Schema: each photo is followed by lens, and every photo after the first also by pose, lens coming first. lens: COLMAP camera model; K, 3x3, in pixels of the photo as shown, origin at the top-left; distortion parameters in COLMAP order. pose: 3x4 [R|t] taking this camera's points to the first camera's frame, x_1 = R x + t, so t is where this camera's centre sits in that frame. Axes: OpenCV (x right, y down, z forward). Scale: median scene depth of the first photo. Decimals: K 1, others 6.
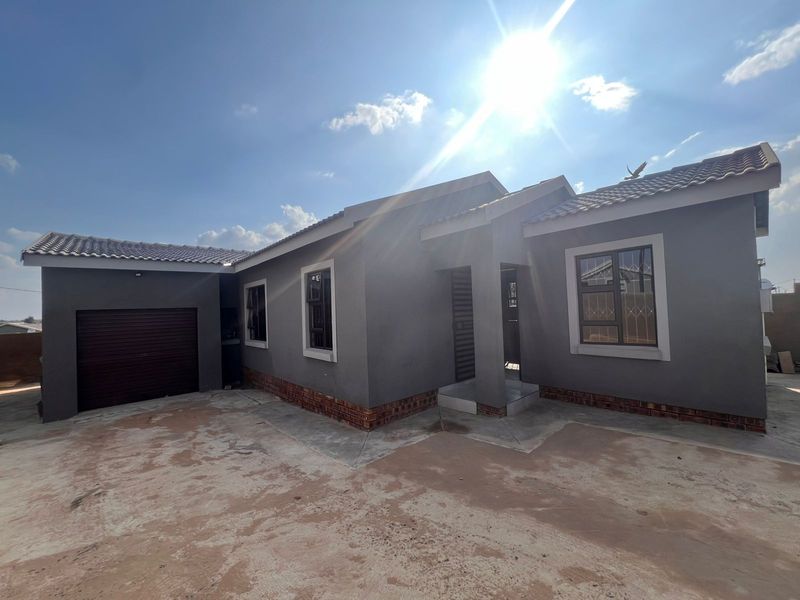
lens RADIAL K [[320.6, 0, 400.3], [0, 320.6, 303.7], [0, 0, 1]] dist [-0.000935, 0.000294]
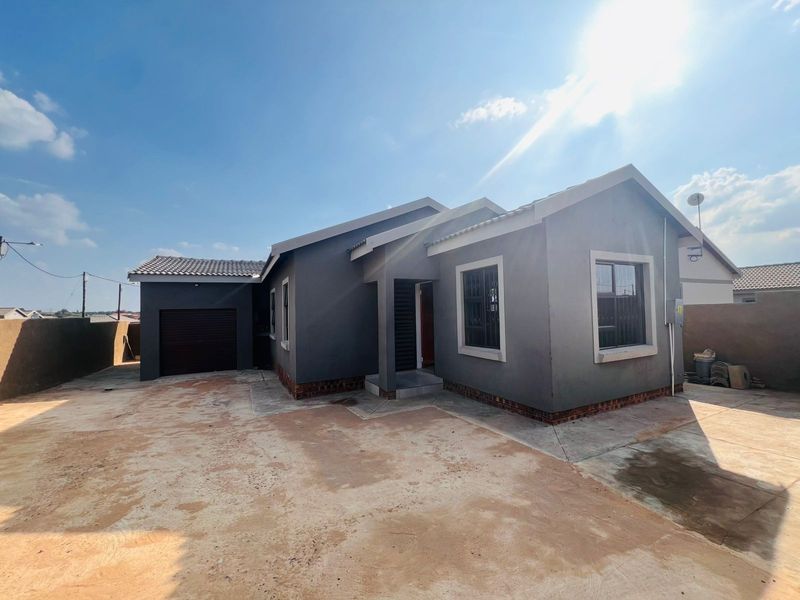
lens RADIAL K [[320.6, 0, 400.3], [0, 320.6, 303.7], [0, 0, 1]] dist [-0.000935, 0.000294]
pose [[0.964125, 0.011044, -0.265220, 0.805406], [-0.009905, 0.999935, 0.005632, -0.044543], [0.265265, -0.002803, 0.964172, -0.271208]]
